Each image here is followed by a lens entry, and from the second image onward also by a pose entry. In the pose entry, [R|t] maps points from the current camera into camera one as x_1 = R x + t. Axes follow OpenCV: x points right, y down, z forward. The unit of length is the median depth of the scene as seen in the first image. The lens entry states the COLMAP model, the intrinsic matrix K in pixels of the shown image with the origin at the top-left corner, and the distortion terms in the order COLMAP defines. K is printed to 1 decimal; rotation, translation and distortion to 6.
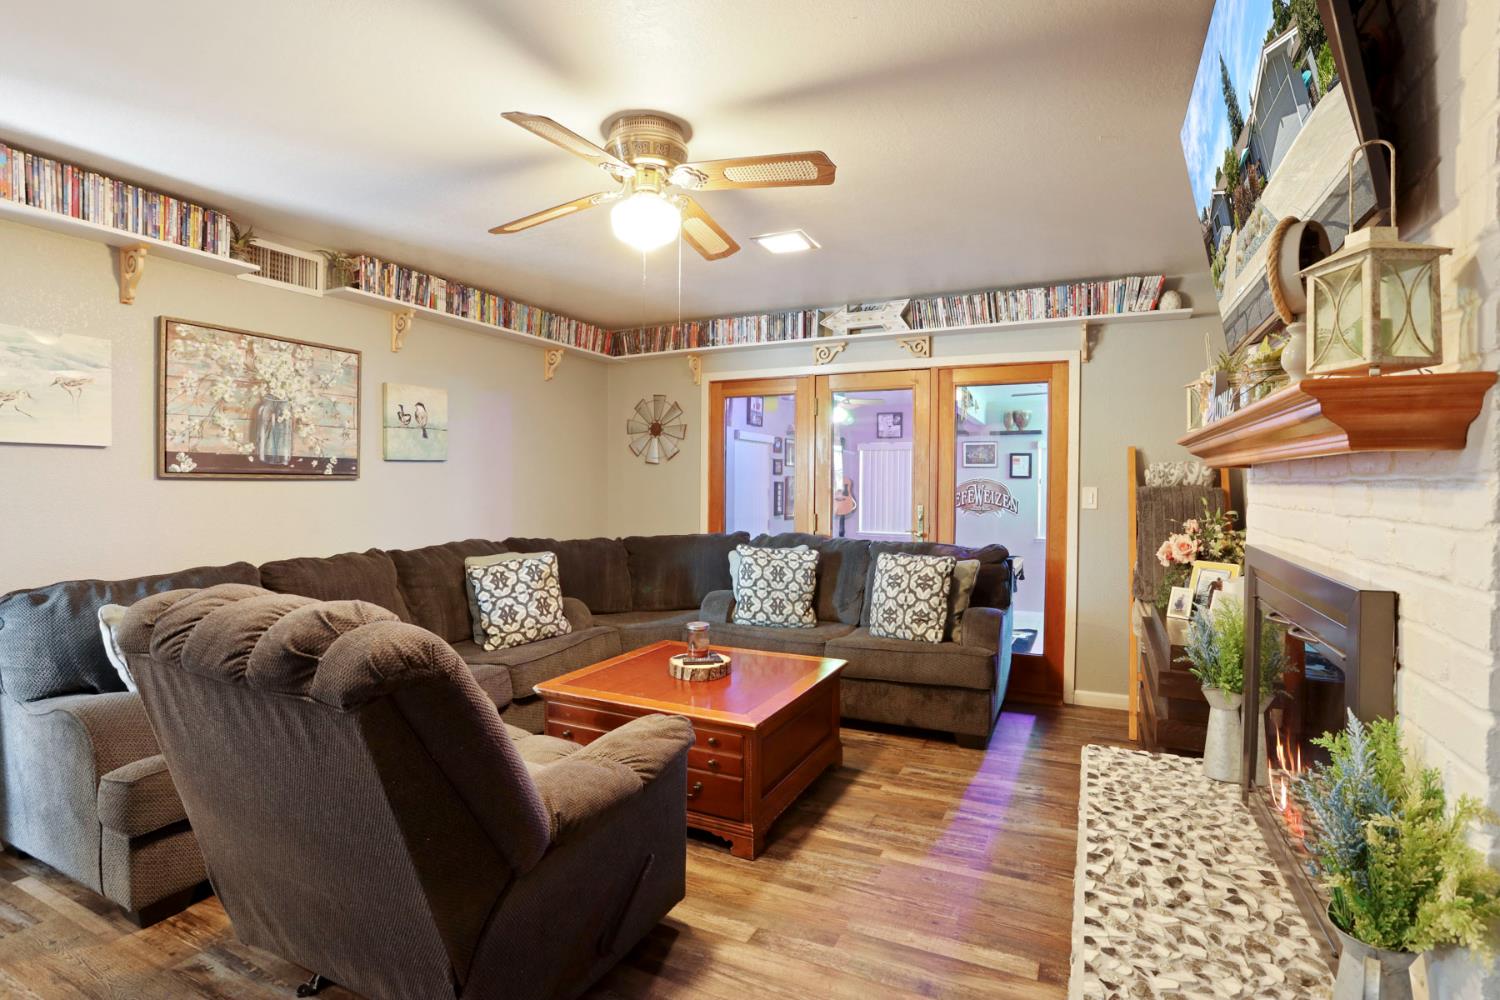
lens RADIAL K [[735.6, 0, 740.5], [0, 735.6, 500.0], [0, 0, 1]] dist [-0.034806, 0.003698]
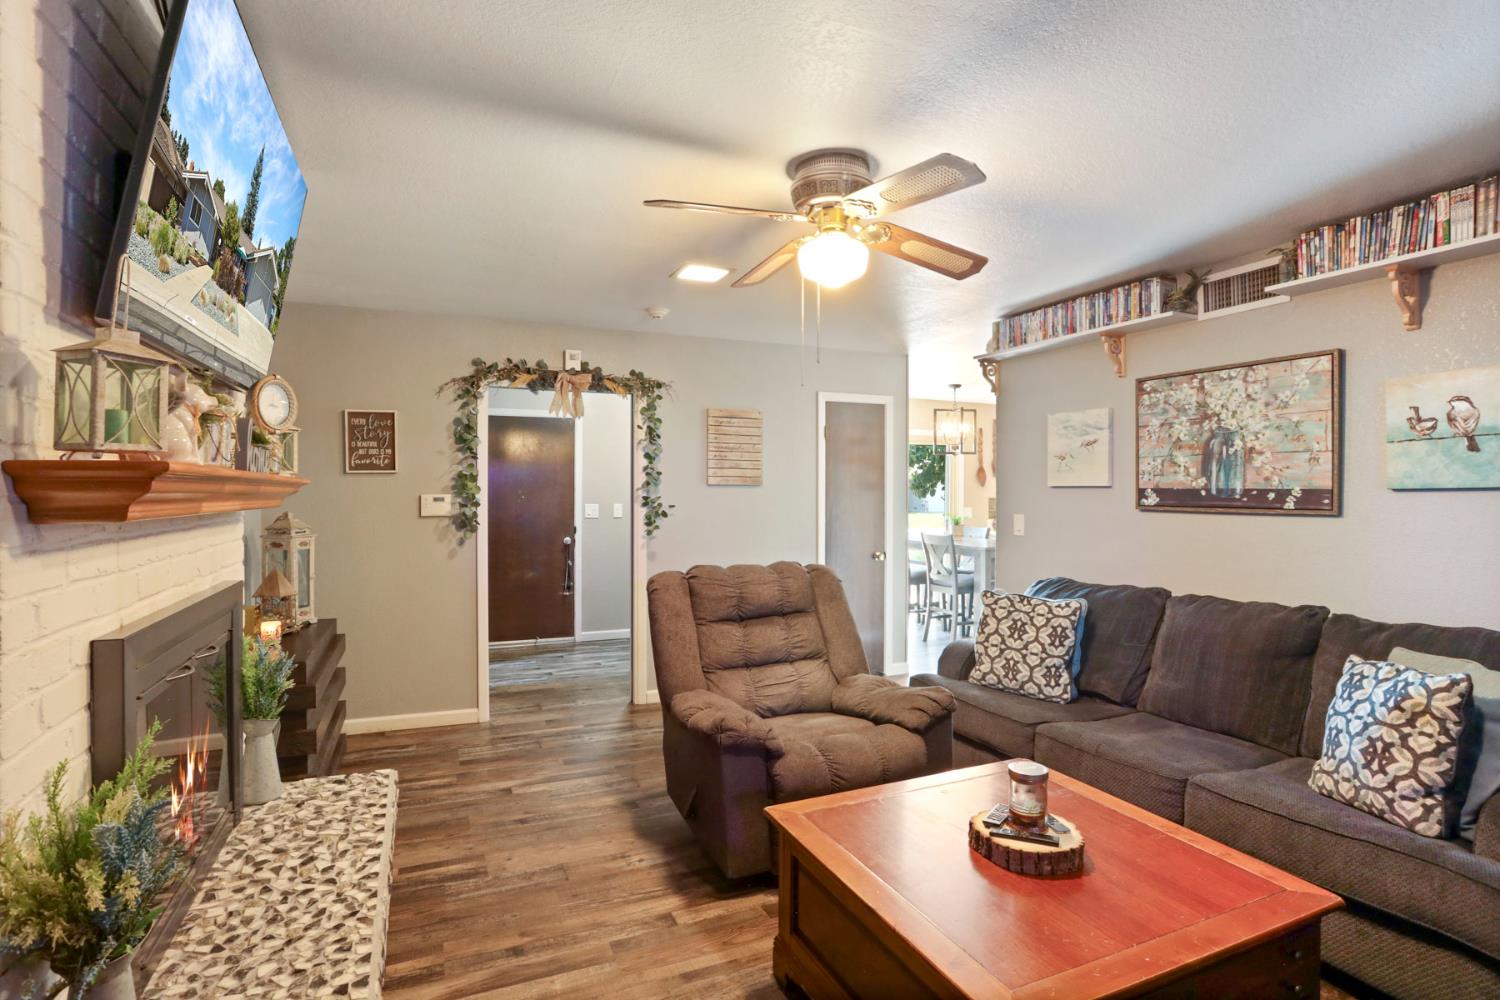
lens RADIAL K [[735.6, 0, 740.7], [0, 735.6, 493.2], [0, 0, 1]] dist [-0.034806, 0.003698]
pose [[-0.654574, -0.002182, -0.755995, 0.538132], [-0.022465, 0.999610, 0.016566, -0.059291], [0.755664, 0.027828, -0.654368, 1.197028]]
